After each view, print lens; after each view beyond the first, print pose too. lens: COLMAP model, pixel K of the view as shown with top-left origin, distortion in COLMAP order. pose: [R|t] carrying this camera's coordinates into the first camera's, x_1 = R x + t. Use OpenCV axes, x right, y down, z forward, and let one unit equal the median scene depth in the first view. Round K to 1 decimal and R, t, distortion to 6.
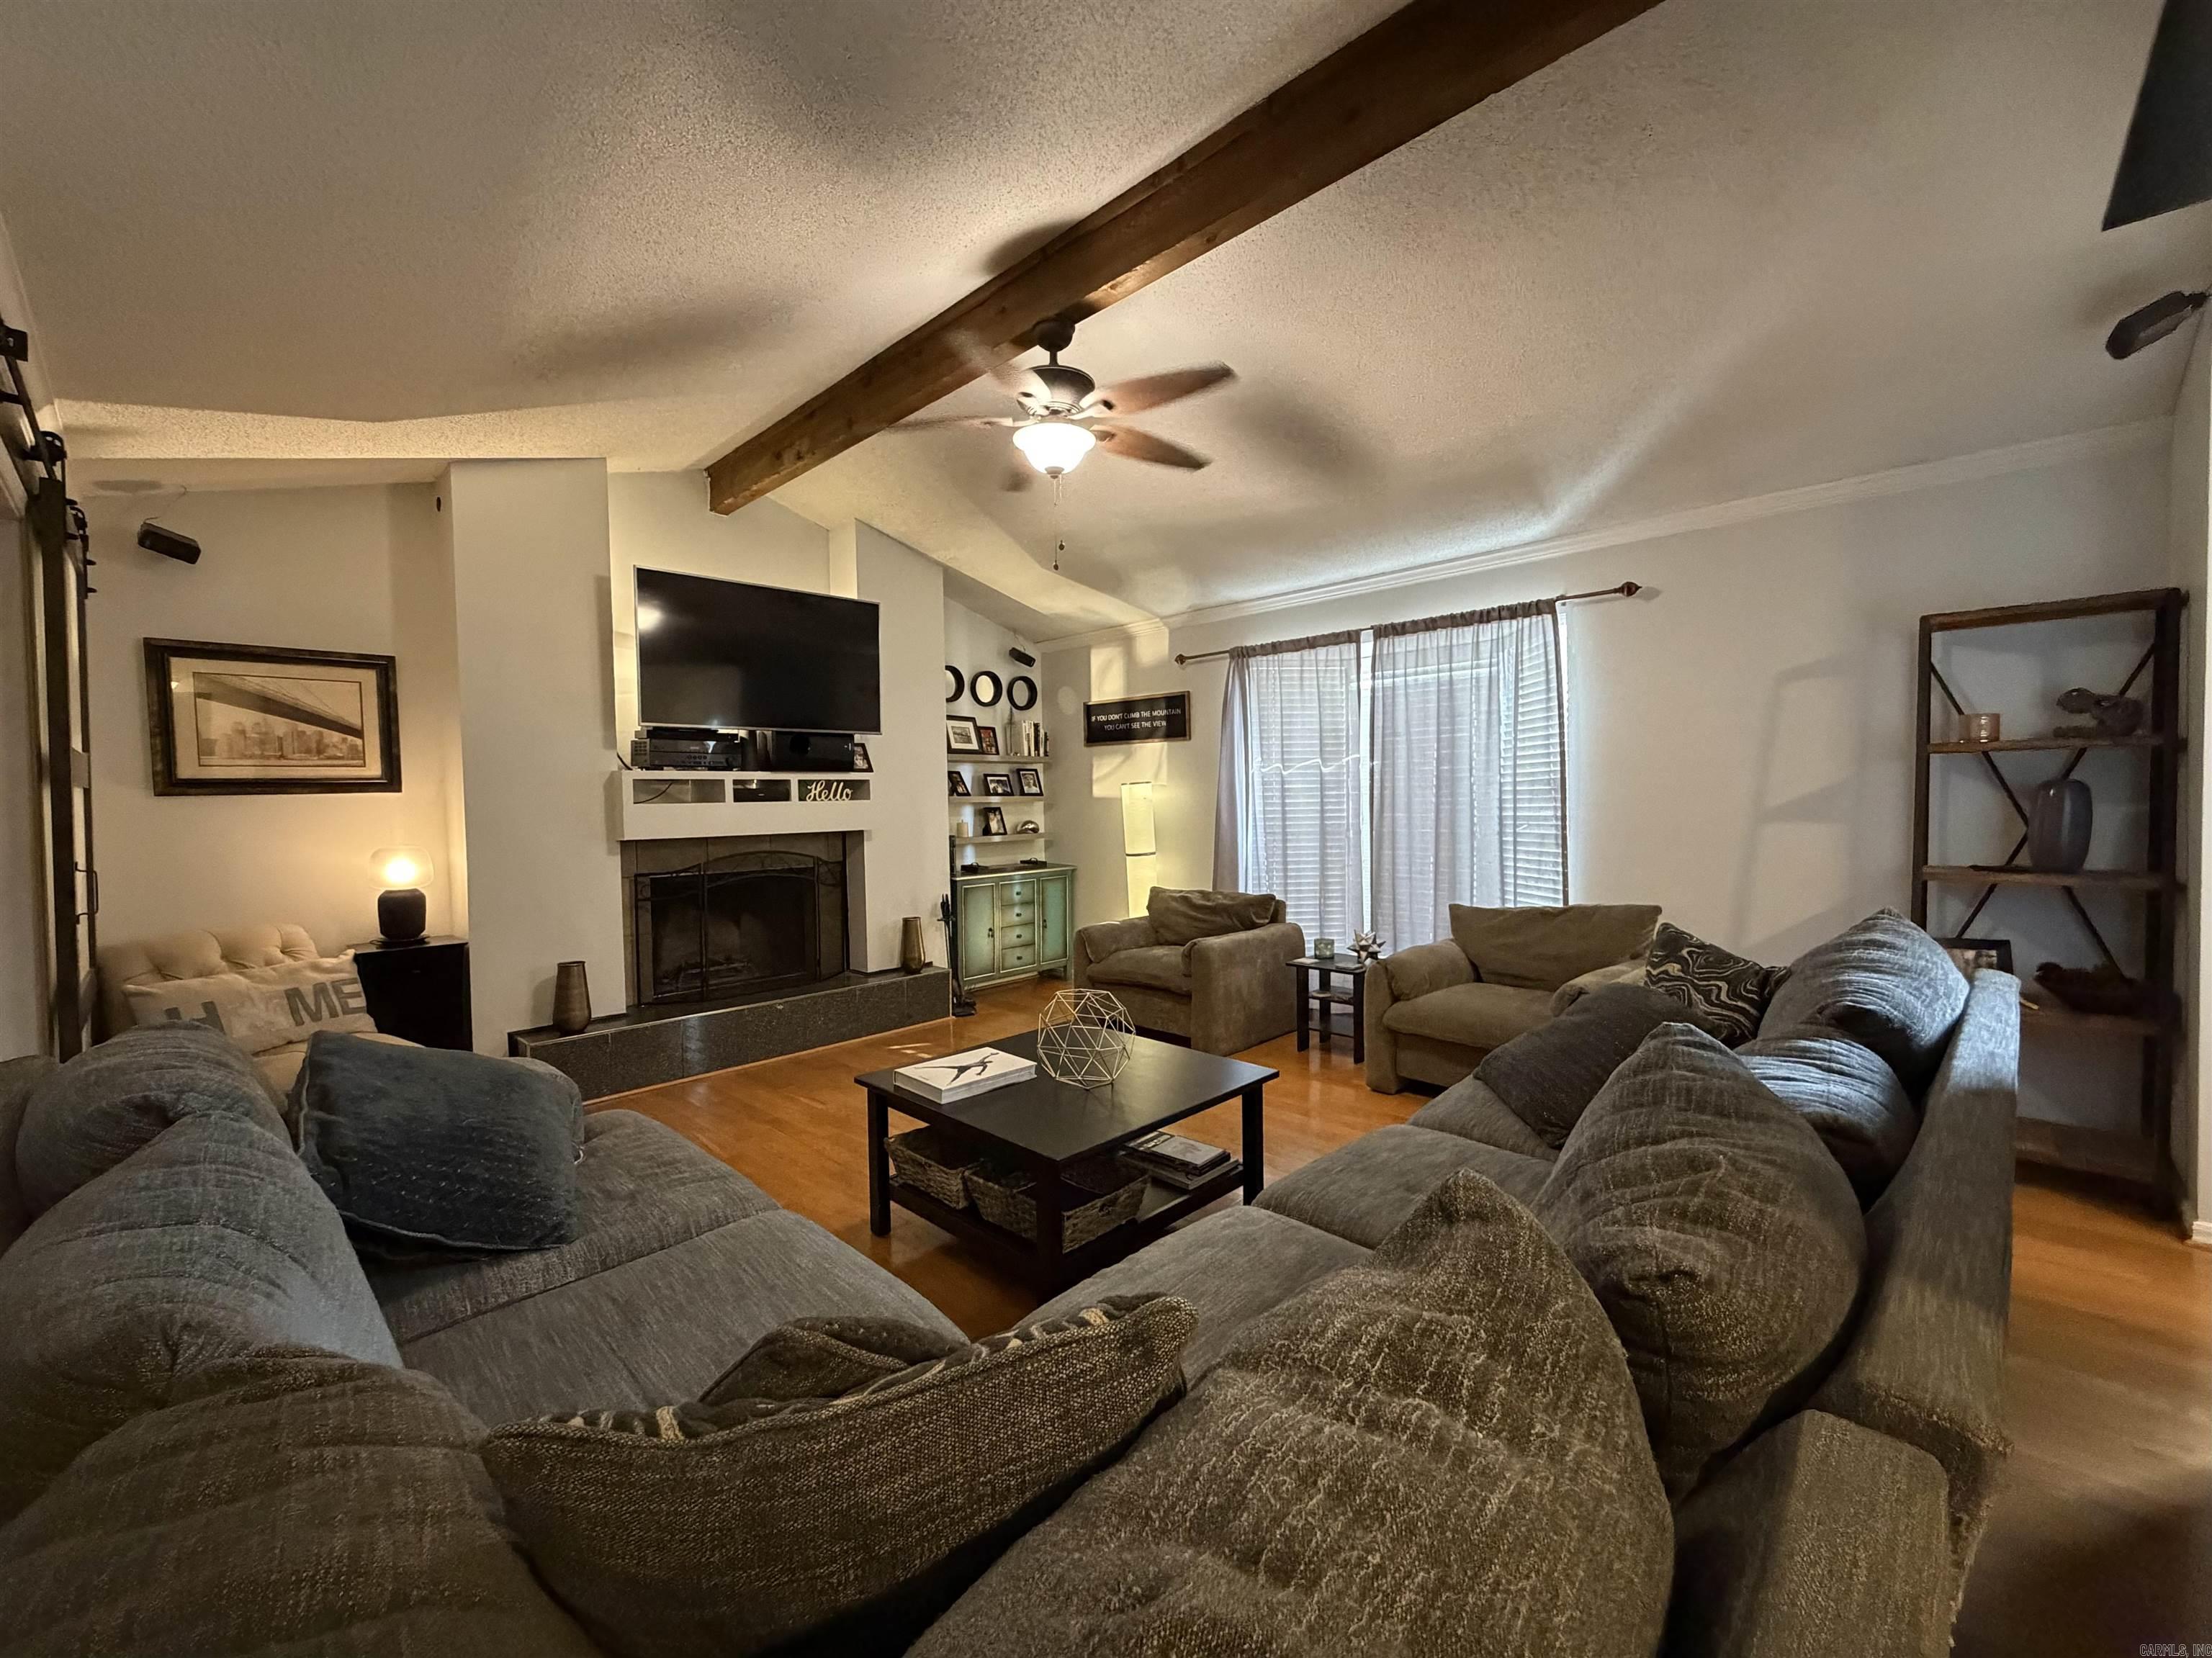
lens RADIAL K [[882.7, 0, 1094.2], [0, 882.7, 819.6], [0, 0, 1]] dist [-0.001006, 0.000307]
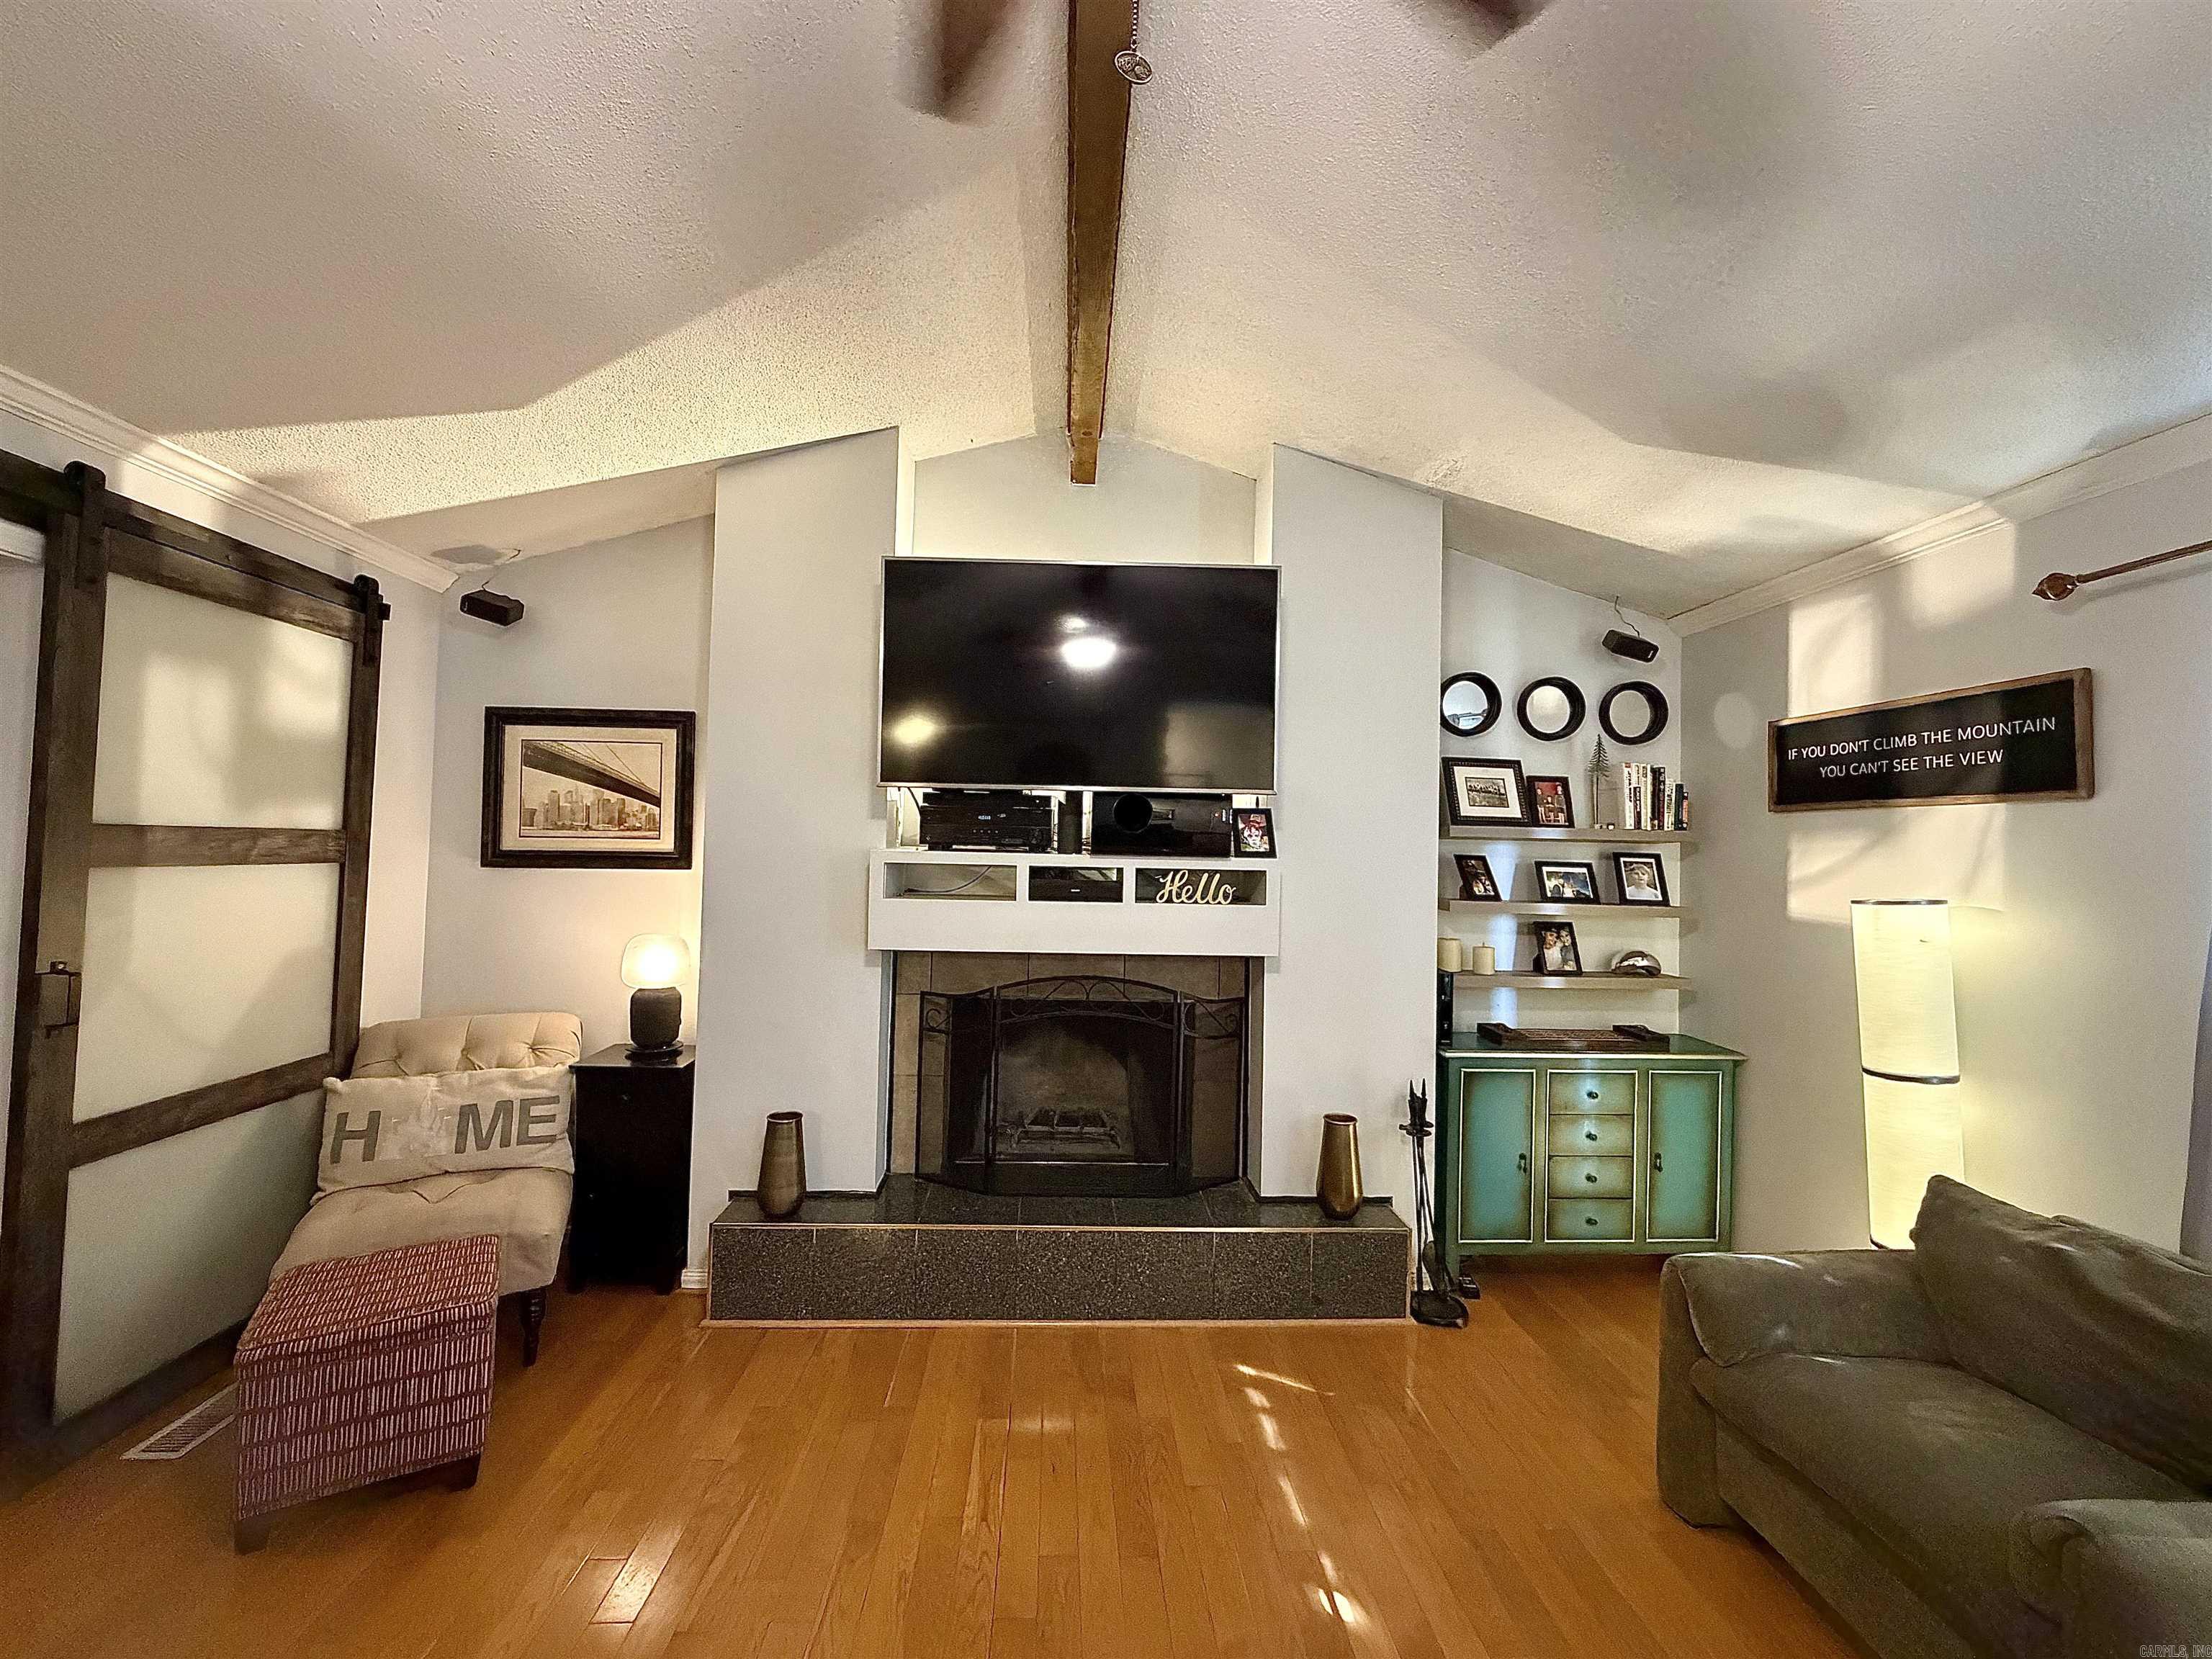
lens RADIAL K [[882.8, 0, 1099.4], [0, 882.8, 829.0], [0, 0, 1]] dist [-0.001006, 0.000307]
pose [[0.727166, 0.016200, -0.686270, 0.063195], [-0.052447, 0.998111, -0.032010, -0.045630], [0.684455, 0.059269, 0.726642, 0.467174]]
